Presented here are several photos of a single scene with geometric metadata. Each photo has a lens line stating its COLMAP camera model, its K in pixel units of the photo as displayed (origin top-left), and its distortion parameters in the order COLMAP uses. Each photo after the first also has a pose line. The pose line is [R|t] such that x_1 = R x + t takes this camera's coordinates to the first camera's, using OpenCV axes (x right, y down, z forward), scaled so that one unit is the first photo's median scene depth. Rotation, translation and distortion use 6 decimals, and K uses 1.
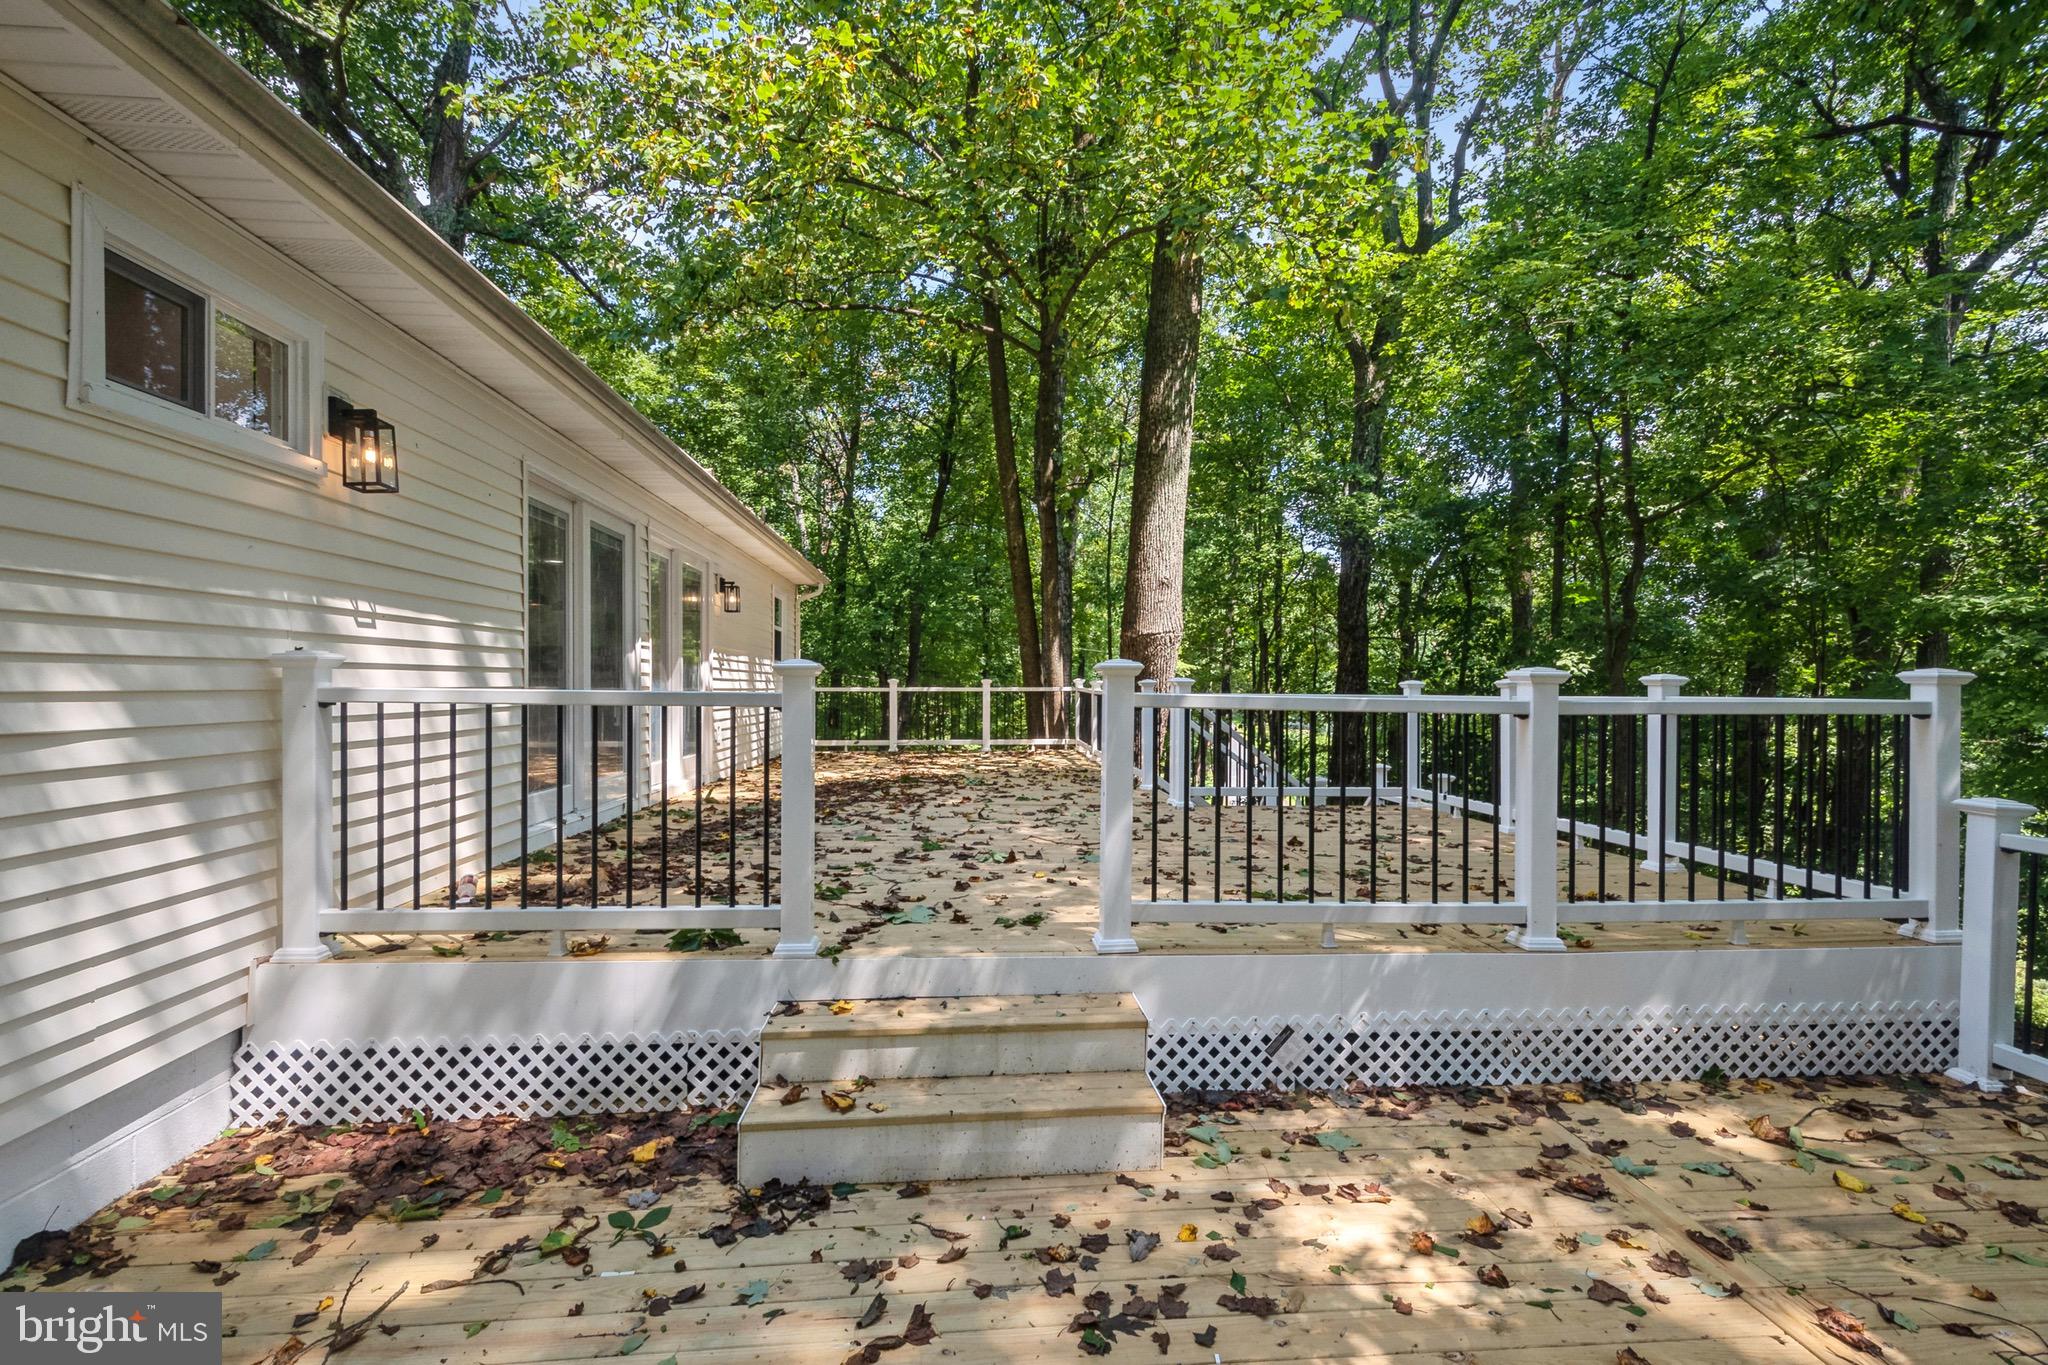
lens RADIAL K [[928.0, 0, 1024.0], [0, 928.0, 682.5], [0, 0, 1]] dist [0.002712, 0.000224]
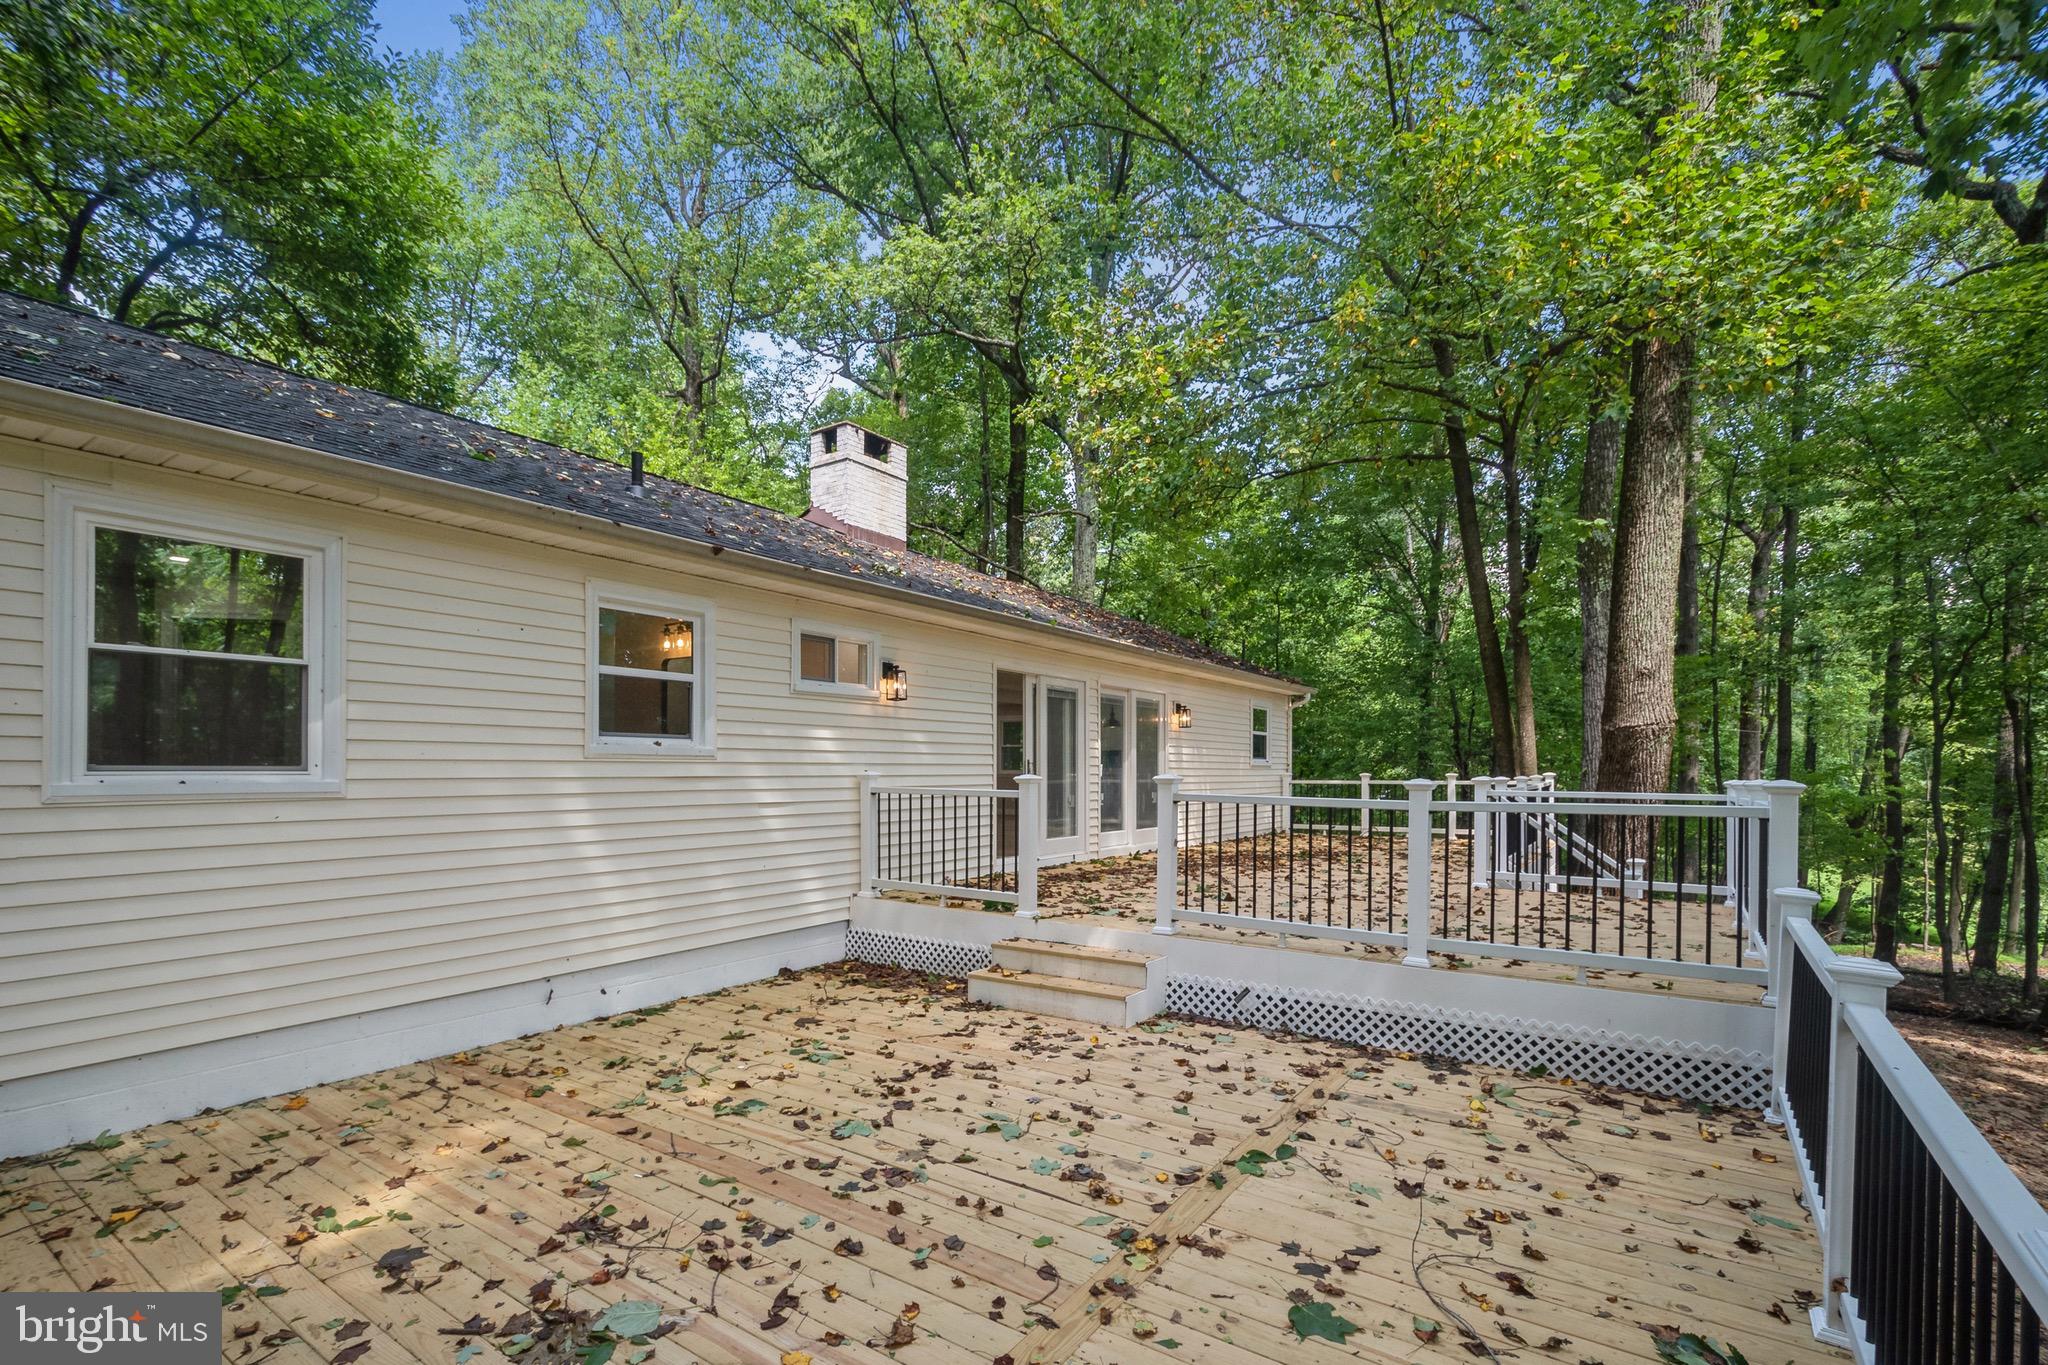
lens RADIAL K [[926.0, 0, 1025.1], [0, 926.0, 755.5], [0, 0, 1]] dist [0.000157, -0.000004]
pose [[0.769085, -0.013317, -0.639008, 1.074812], [0.003833, 0.999861, -0.016225, -0.035978], [0.639135, 0.010030, 0.769029, -0.594999]]
